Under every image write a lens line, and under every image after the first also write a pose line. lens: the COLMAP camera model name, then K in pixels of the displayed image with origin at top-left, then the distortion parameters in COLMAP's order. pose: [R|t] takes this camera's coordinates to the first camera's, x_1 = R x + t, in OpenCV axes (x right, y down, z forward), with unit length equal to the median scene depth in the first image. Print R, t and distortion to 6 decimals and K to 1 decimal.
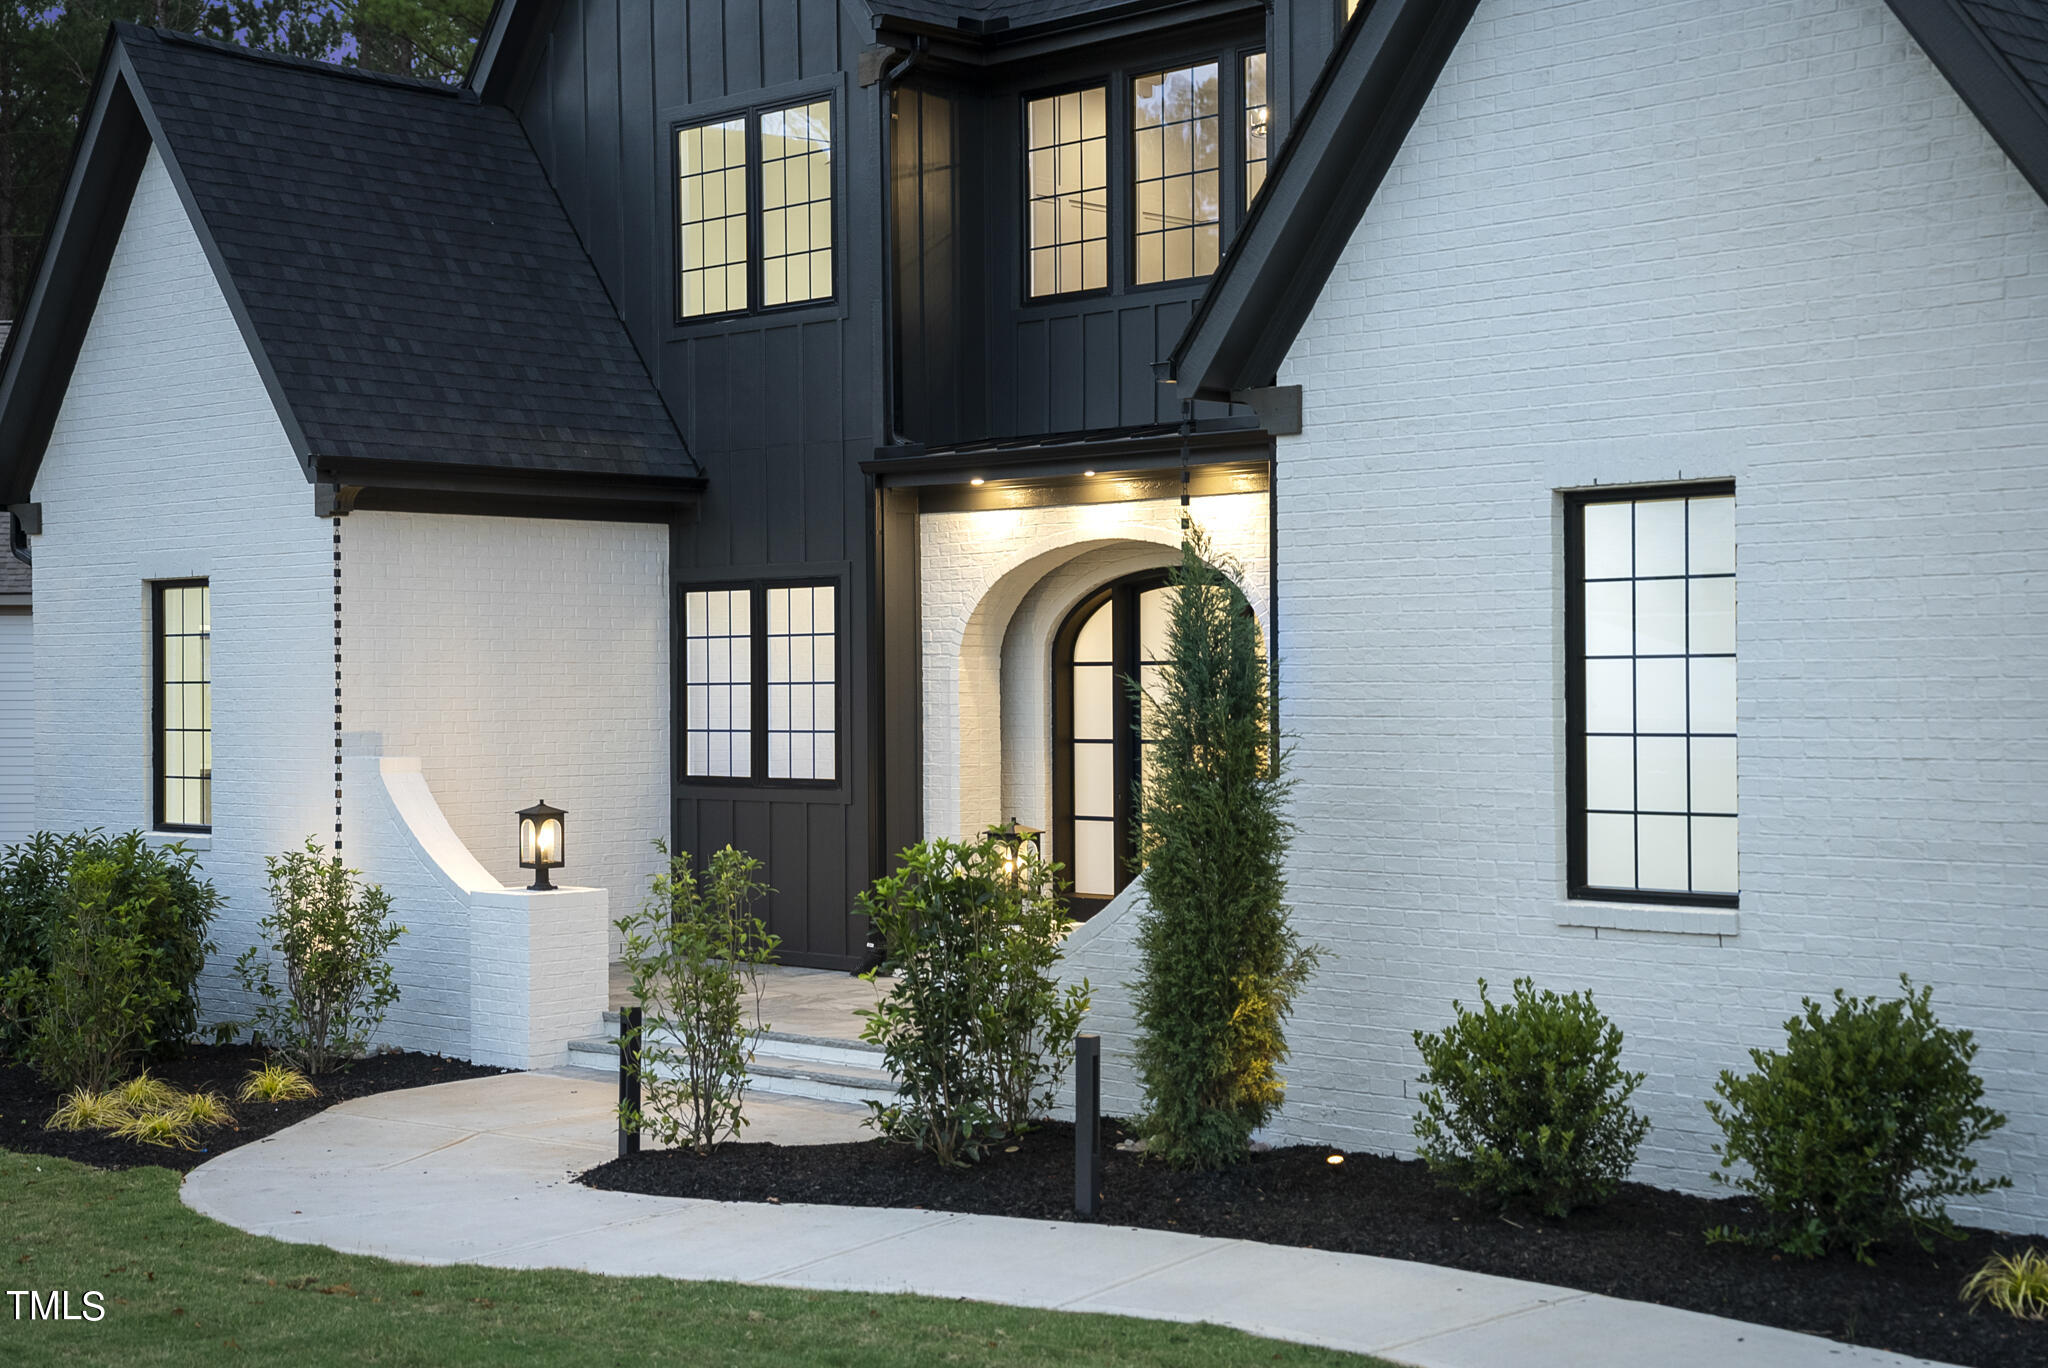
lens RADIAL K [[2939.6, 0, 1024.0], [0, 2939.6, 684.0], [0, 0, 1]] dist [0.145863, 0.065739]
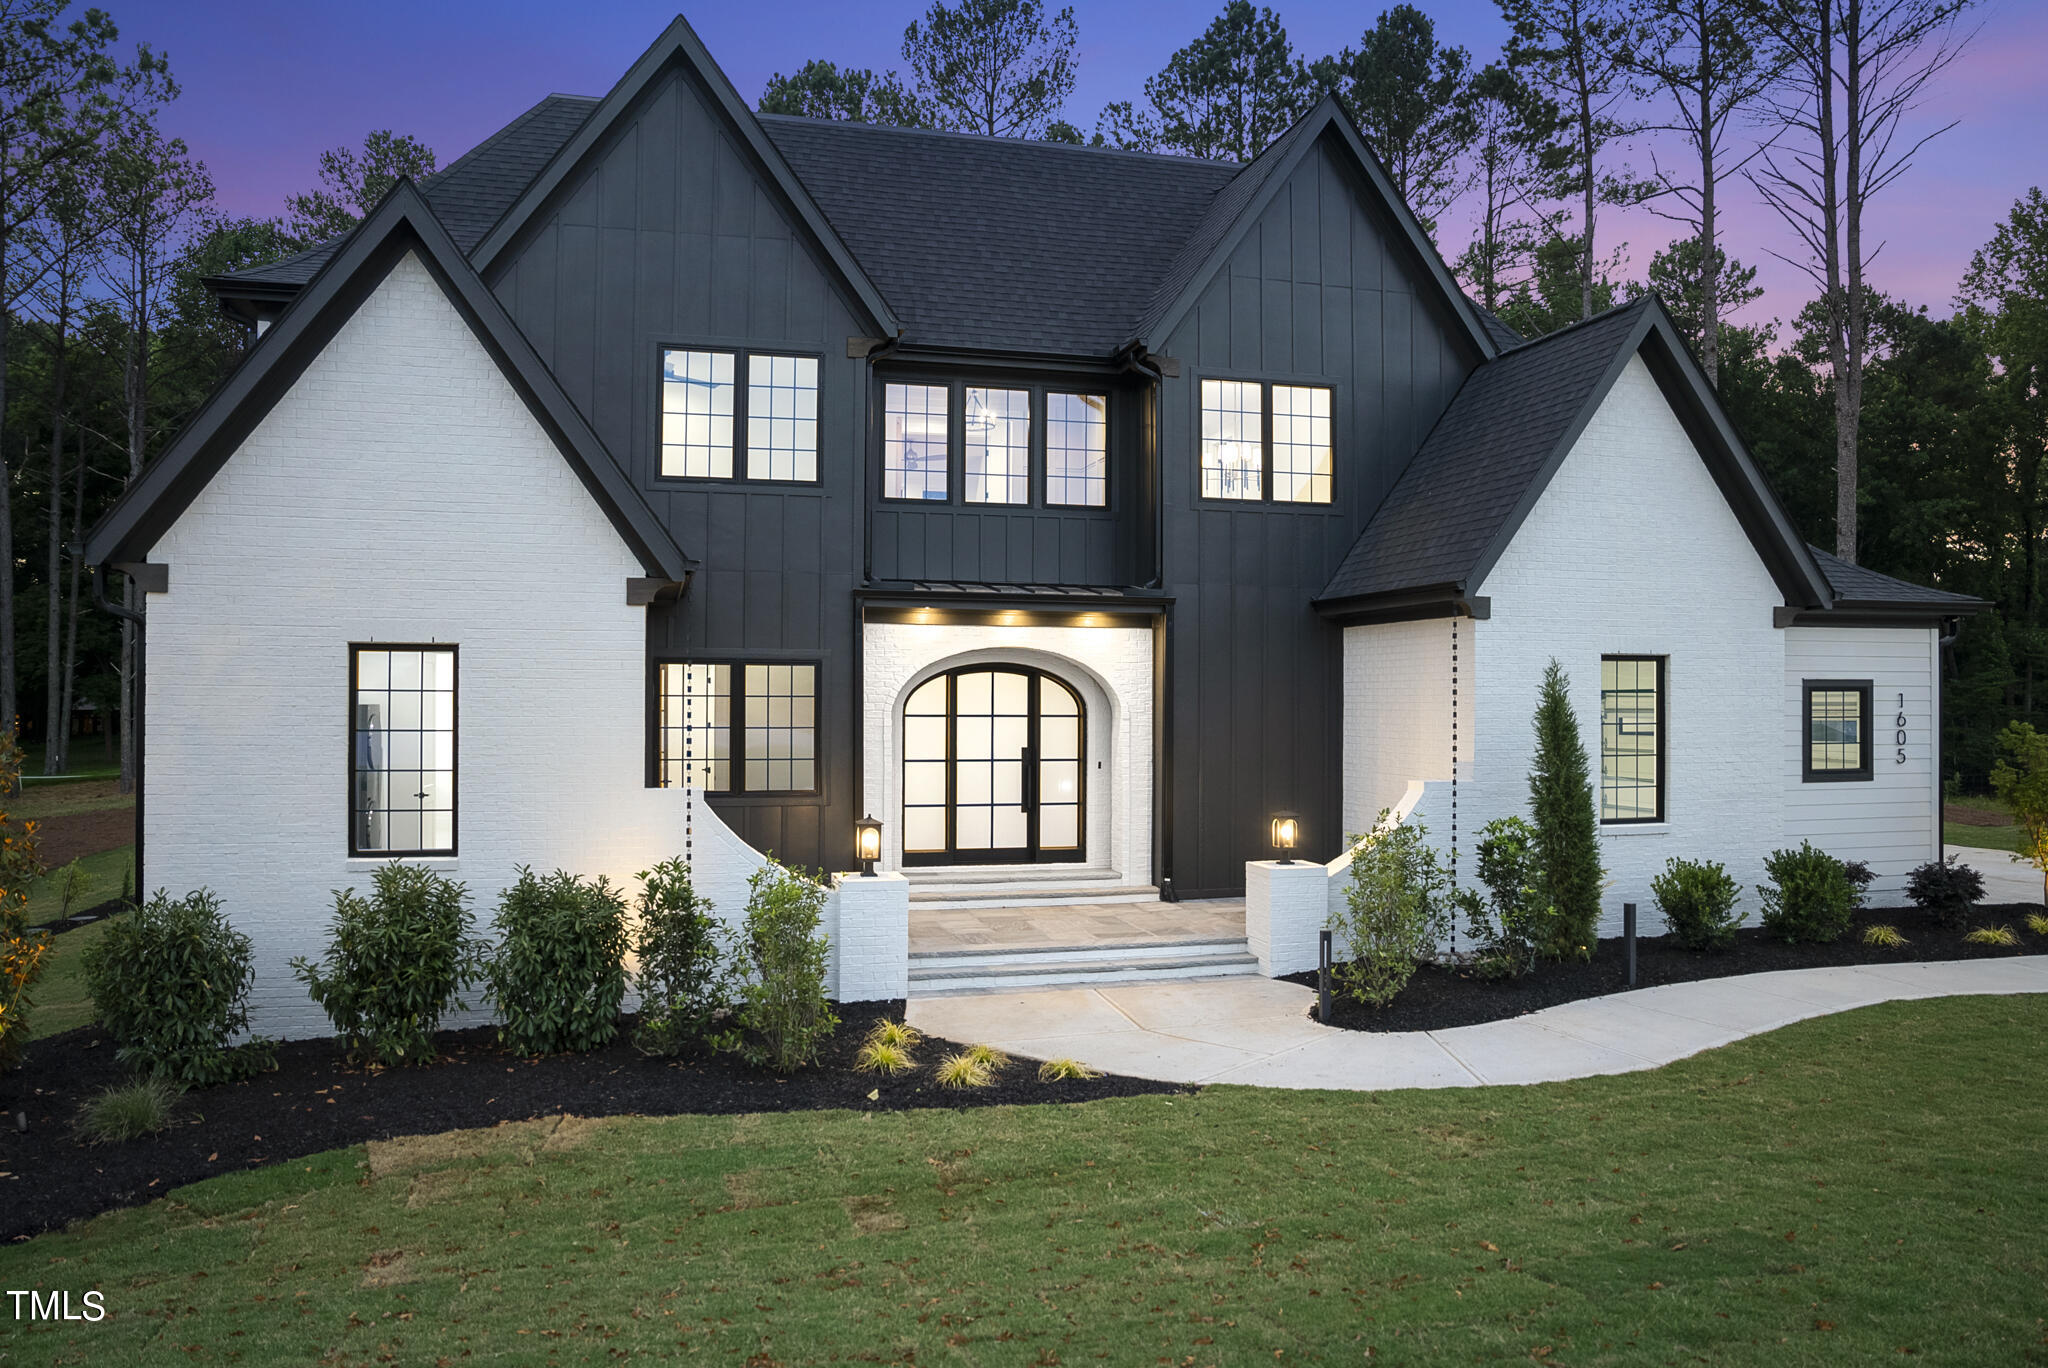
lens RADIAL K [[1424.4, 0, 1024.0], [0, 1424.4, 684.0], [0, 0, 1]] dist [-0.117685, 0.092726]
pose [[0.513477, 0.017107, 0.857933, -0.665161], [-0.007867, 0.999853, -0.015228, -0.013315], [-0.858067, 0.001070, 0.513536, 0.528065]]
